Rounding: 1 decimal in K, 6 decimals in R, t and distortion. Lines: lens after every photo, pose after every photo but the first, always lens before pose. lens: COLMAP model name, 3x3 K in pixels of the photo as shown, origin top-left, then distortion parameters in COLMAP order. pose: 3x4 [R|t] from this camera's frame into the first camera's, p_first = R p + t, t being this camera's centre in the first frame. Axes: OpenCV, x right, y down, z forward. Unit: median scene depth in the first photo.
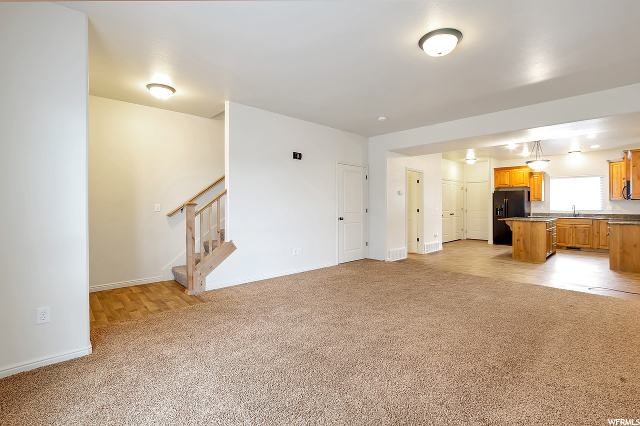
lens RADIAL K [[290.6, 0, 319.9], [0, 290.6, 204.5], [0, 0, 1]] dist [-0.019778, -0.000162]
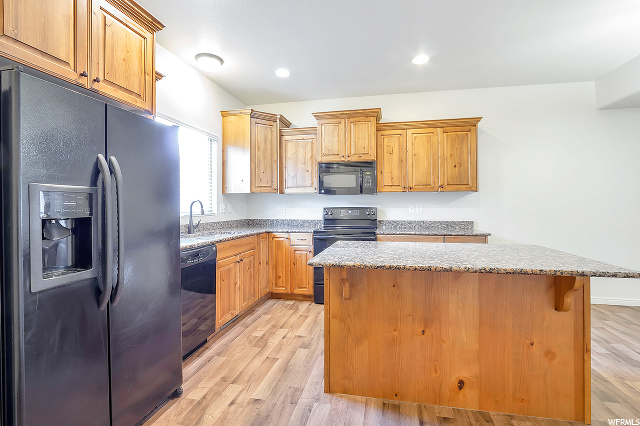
lens RADIAL K [[290.6, 0, 319.9], [0, 290.6, 204.5], [0, 0, 1]] dist [-0.019778, -0.000162]
pose [[-0.571496, 0.004936, 0.820590, 0.509086], [-0.006741, 0.999920, -0.010710, 0.009713], [-0.820577, -0.011653, -0.571417, 1.118573]]
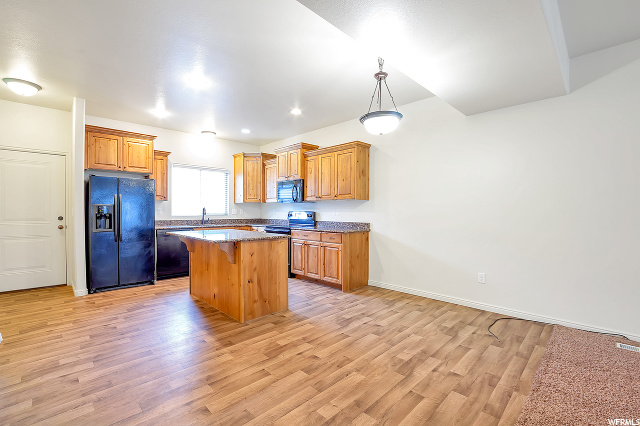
lens RADIAL K [[280.6, 0, 320.0], [0, 280.6, 213.0], [0, 0, 1]] dist [-0.051963, -0.000040]
pose [[-0.040988, -0.007722, 0.999130, 0.192981], [-0.010248, 0.999921, 0.007308, 0.007152], [-0.999107, -0.009939, -0.041064, 0.764850]]
